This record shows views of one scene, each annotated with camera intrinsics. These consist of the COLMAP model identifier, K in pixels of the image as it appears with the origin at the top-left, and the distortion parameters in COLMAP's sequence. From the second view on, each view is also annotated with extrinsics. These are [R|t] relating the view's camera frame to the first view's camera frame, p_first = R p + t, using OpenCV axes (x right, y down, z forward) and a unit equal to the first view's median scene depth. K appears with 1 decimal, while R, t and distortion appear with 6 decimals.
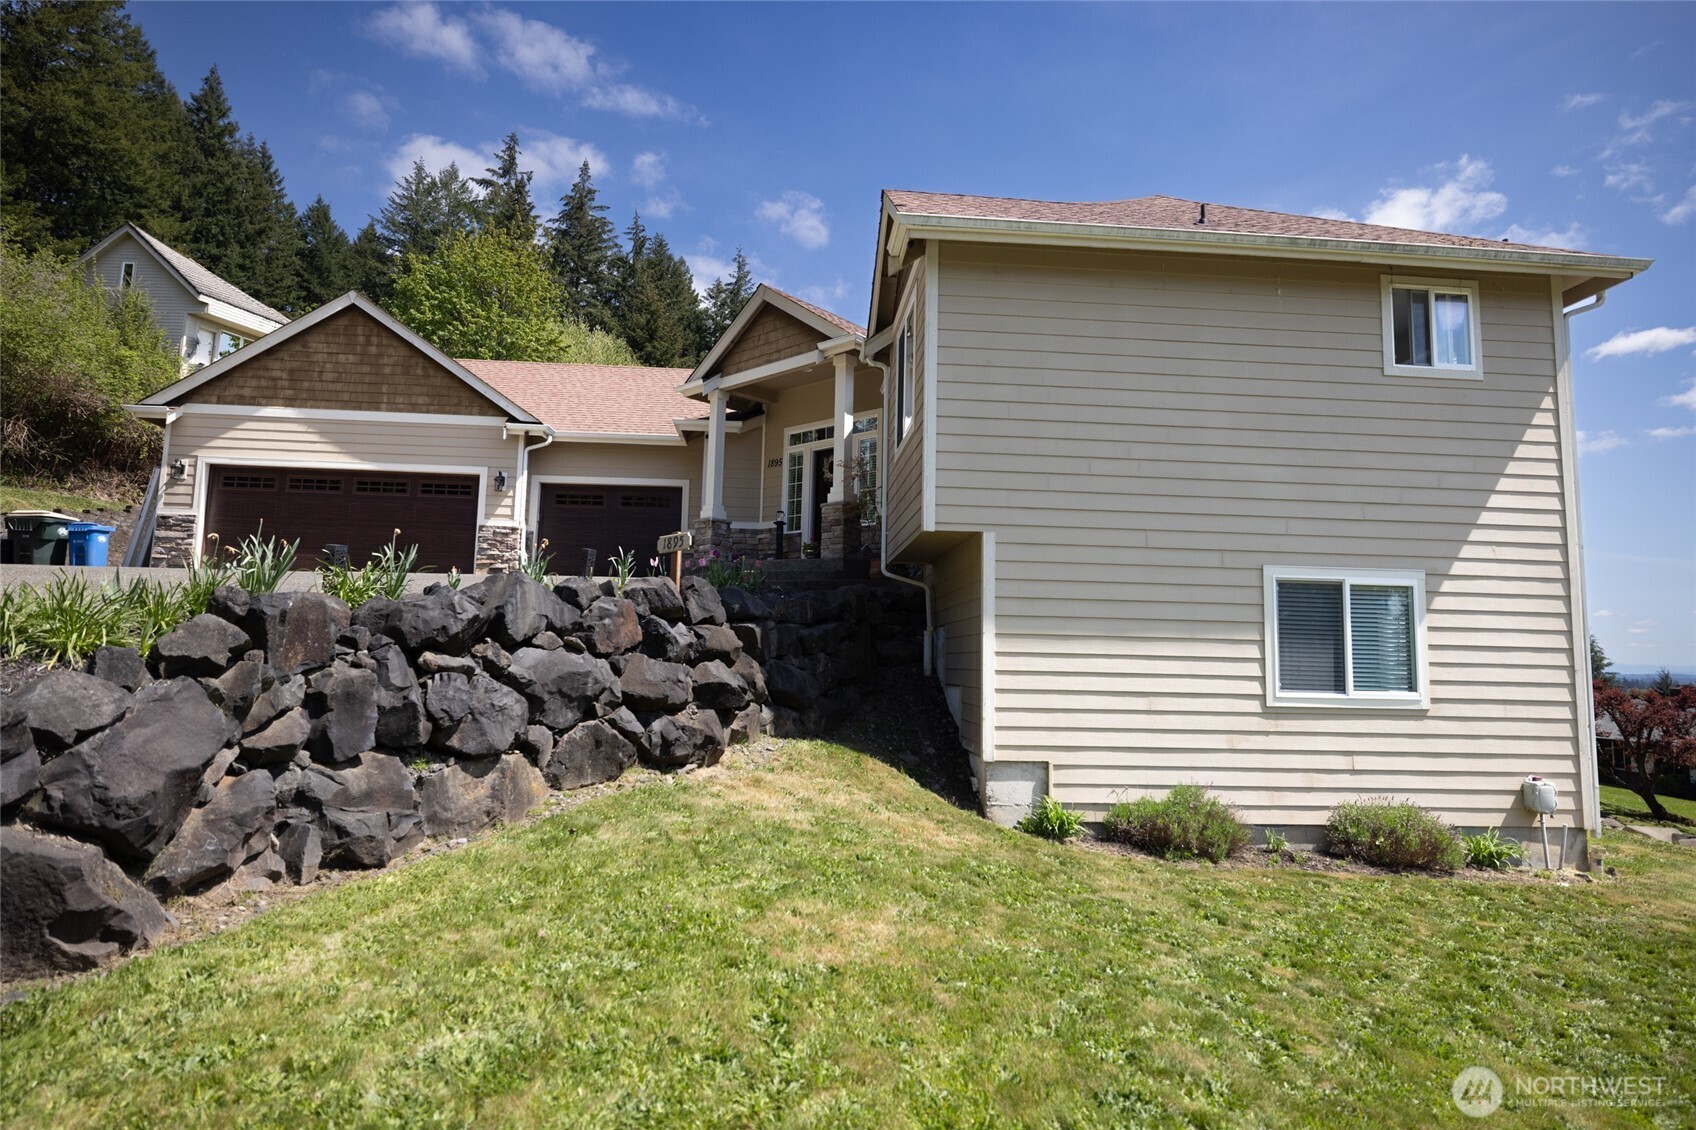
lens RADIAL K [[867.7, 0, 847.0], [0, 867.7, 591.8], [0, 0, 1]] dist [-0.002460, -0.002194]
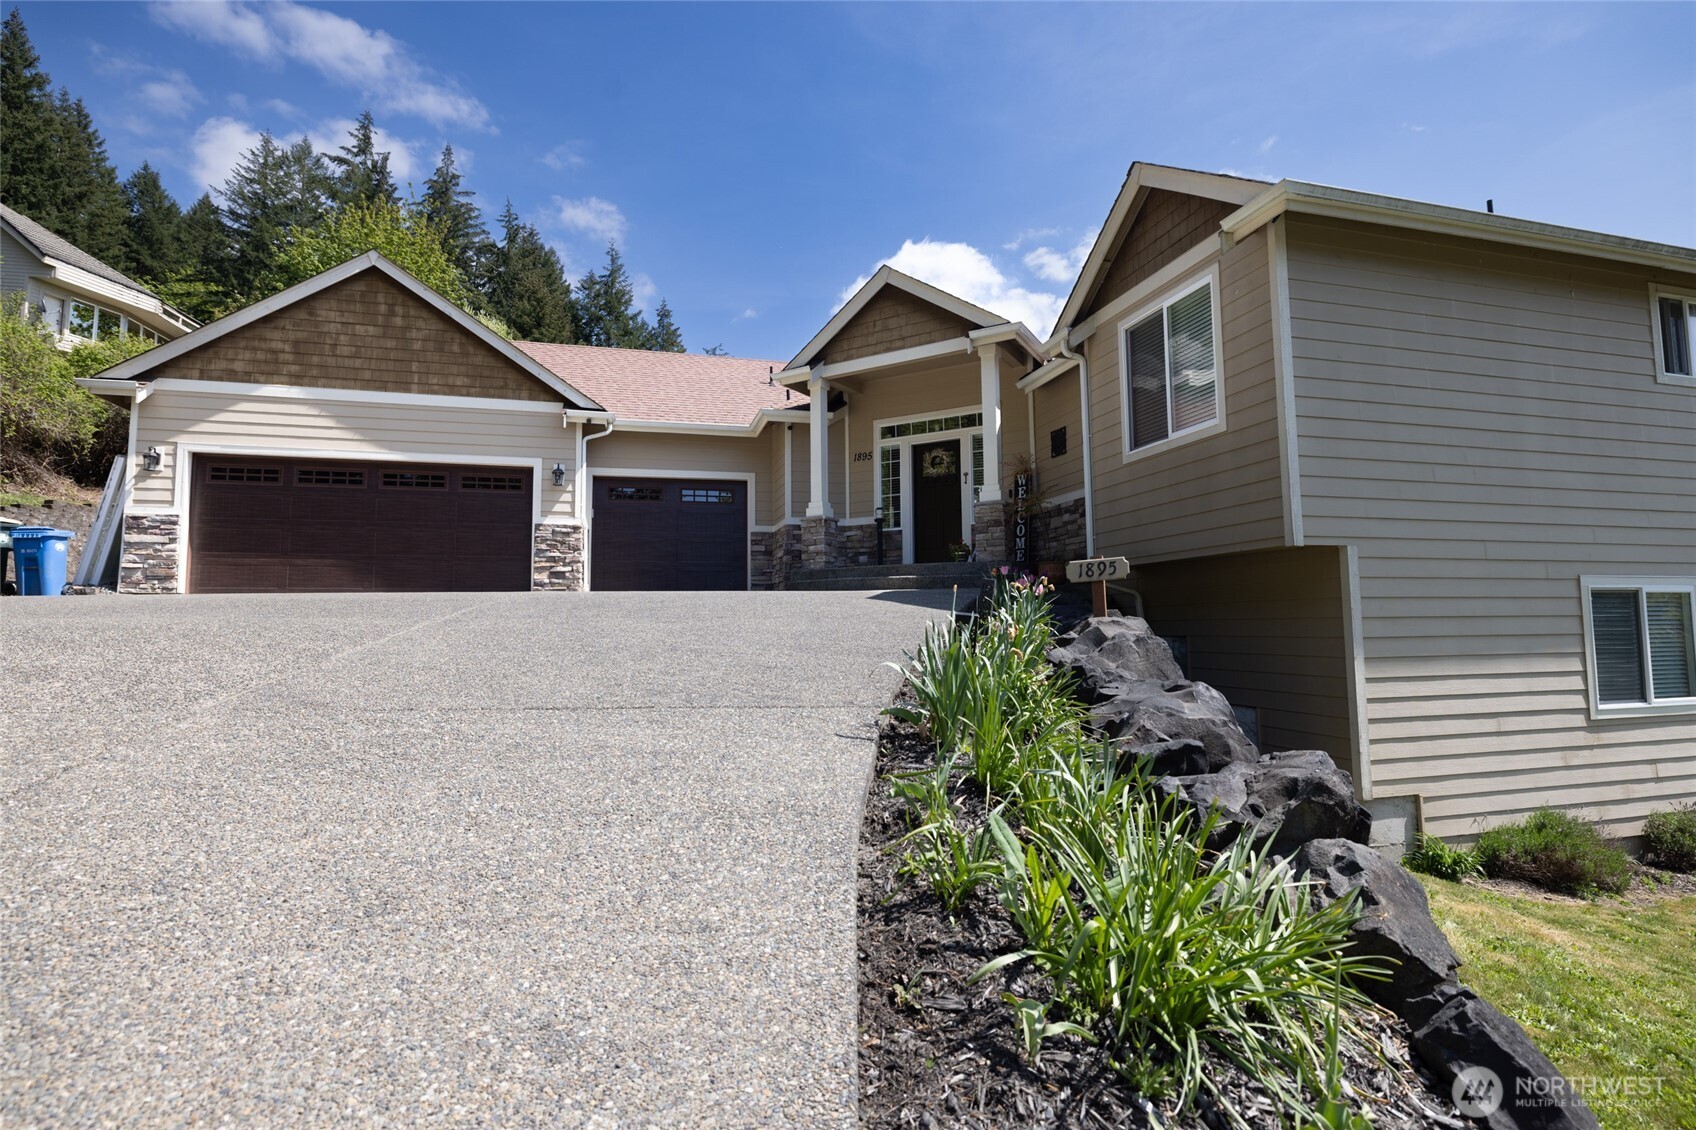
lens RADIAL K [[775.4, 0, 842.3], [0, 775.4, 588.3], [0, 0, 1]] dist [-0.005360, -0.000473]
pose [[0.982928, -0.023064, 0.182542, -0.282961], [0.017411, 0.999320, 0.032510, -0.033524], [-0.183168, -0.028777, 0.982660, 0.168625]]
